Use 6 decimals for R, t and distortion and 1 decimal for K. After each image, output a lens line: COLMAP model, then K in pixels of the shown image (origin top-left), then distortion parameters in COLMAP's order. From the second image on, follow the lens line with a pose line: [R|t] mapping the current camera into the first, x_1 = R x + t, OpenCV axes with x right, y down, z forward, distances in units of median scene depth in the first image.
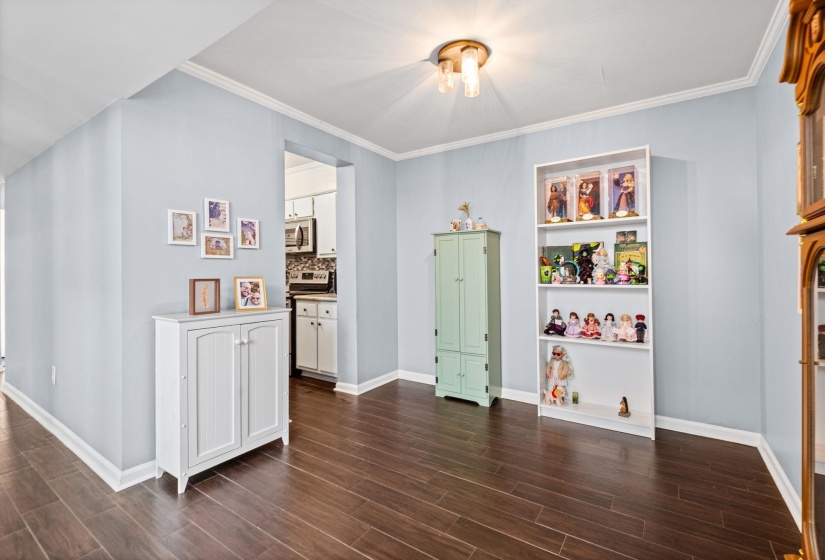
lens RADIAL K [[370.0, 0, 412.5], [0, 370.0, 280.0], [0, 0, 1]] dist [0.012661, -0.009316]
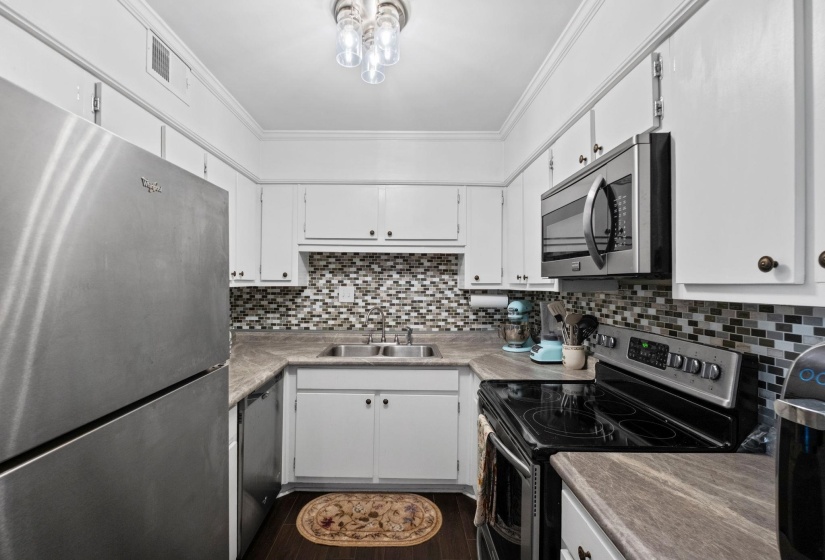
lens RADIAL K [[370.0, 0, 412.5], [0, 370.0, 280.0], [0, 0, 1]] dist [0.012661, -0.009316]
pose [[0.575201, 0.001421, -0.818011, -0.156522], [-0.020091, 0.999721, -0.012391, -0.063920], [0.817765, 0.023562, 0.575069, 0.709932]]
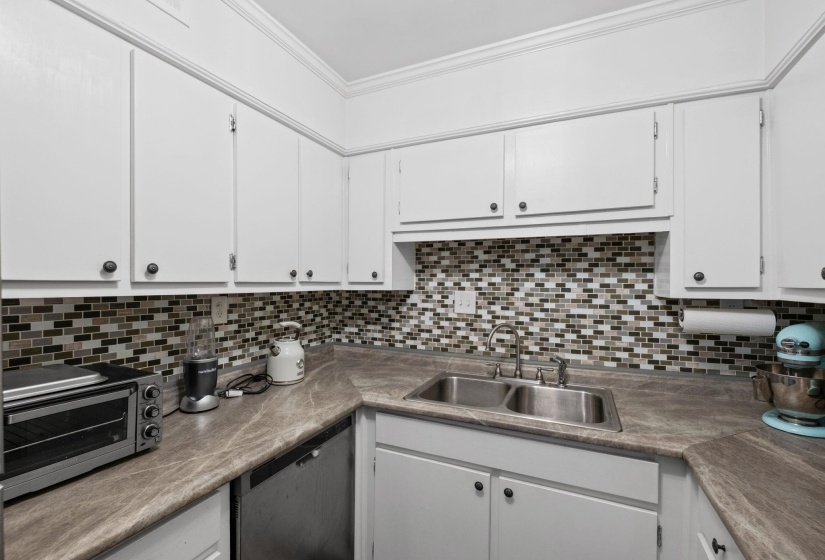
lens RADIAL K [[356.5, 0, 420.9], [0, 356.5, 281.1], [0, 0, 1]] dist [0.009305, -0.007960]
pose [[0.162837, -0.002639, -0.986649, -0.315921], [-0.020845, 0.999764, -0.006114, -0.066251], [0.986433, 0.021563, 0.162743, 0.849844]]
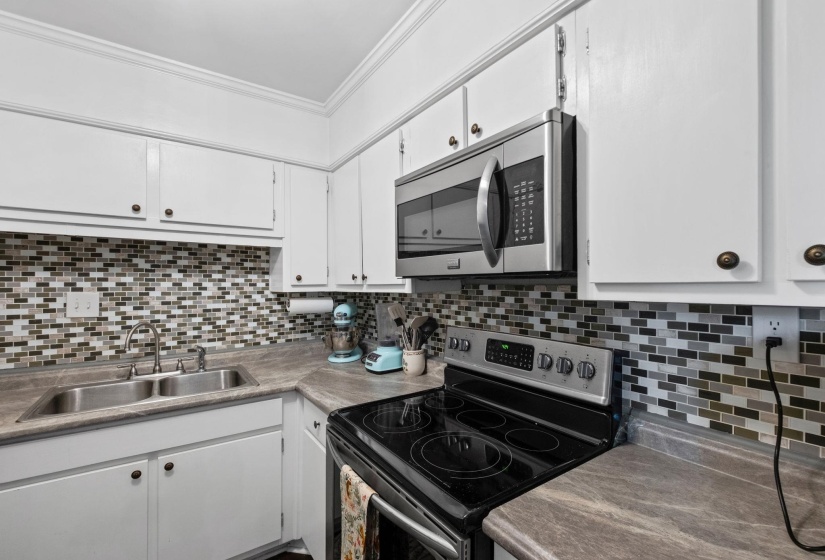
lens RADIAL K [[357.7, 0, 412.9], [0, 357.7, 284.5], [0, 0, 1]] dist [0.011008, -0.007634]
pose [[0.931519, 0.000957, -0.363692, -0.264357], [-0.004885, 0.999939, -0.009880, -0.064378], [0.363661, 0.010980, 0.931467, 0.750433]]
